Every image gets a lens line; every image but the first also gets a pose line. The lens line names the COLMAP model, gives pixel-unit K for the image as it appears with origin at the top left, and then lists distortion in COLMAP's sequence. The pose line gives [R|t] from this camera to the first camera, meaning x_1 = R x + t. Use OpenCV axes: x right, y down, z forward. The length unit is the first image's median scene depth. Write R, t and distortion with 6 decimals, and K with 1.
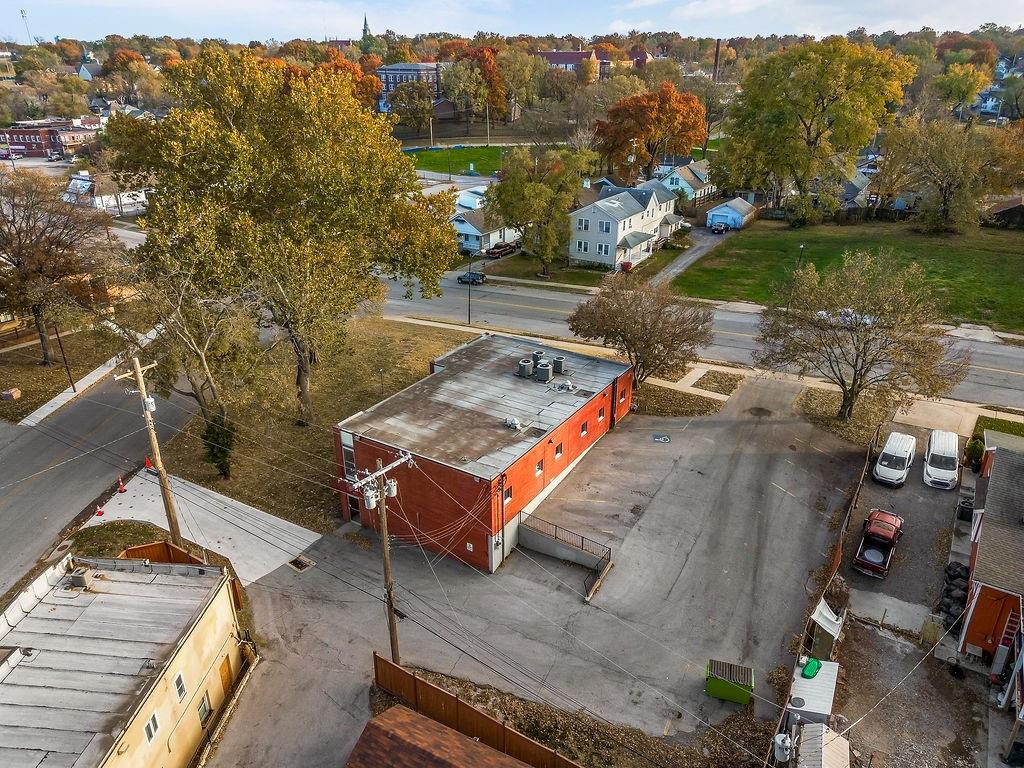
lens RADIAL K [[722.0, 0, 512.0], [0, 722.0, 384.0], [0, 0, 1]] dist [0.029102, -0.004623]
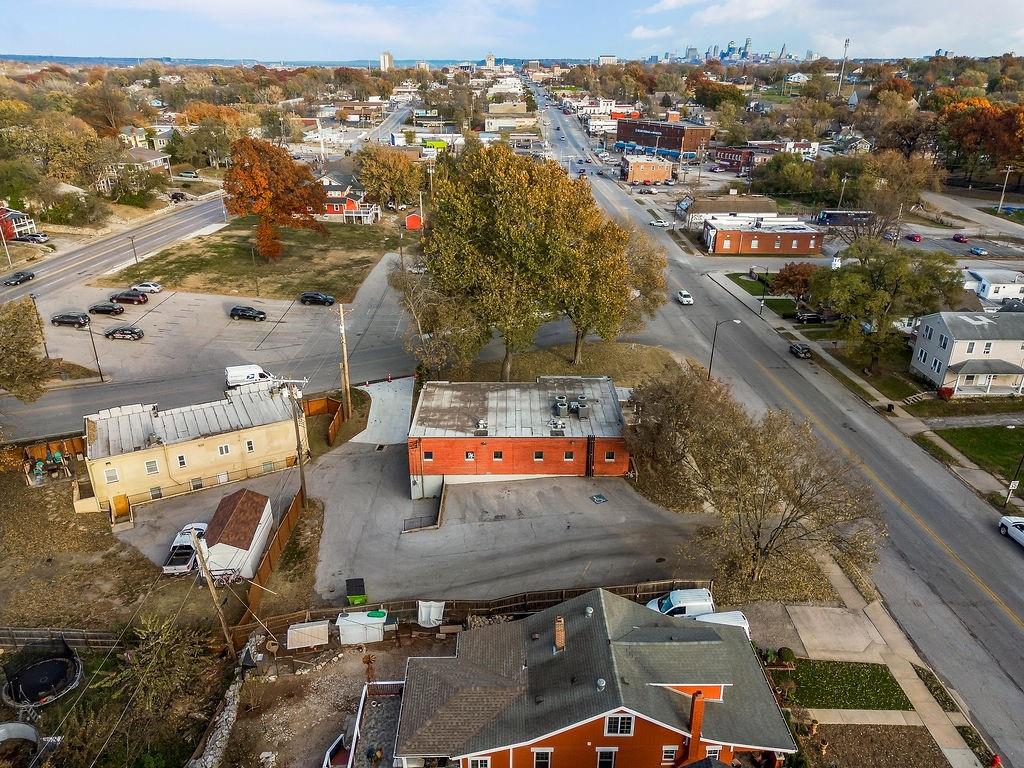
lens RADIAL K [[722.0, 0, 512.0], [0, 722.0, 384.0], [0, 0, 1]] dist [0.029102, -0.004623]
pose [[0.540856, 0.342298, -0.768314, 1.079919], [-0.352275, 0.921658, 0.162630, -0.263211], [0.763791, 0.182699, 0.619068, 0.155411]]
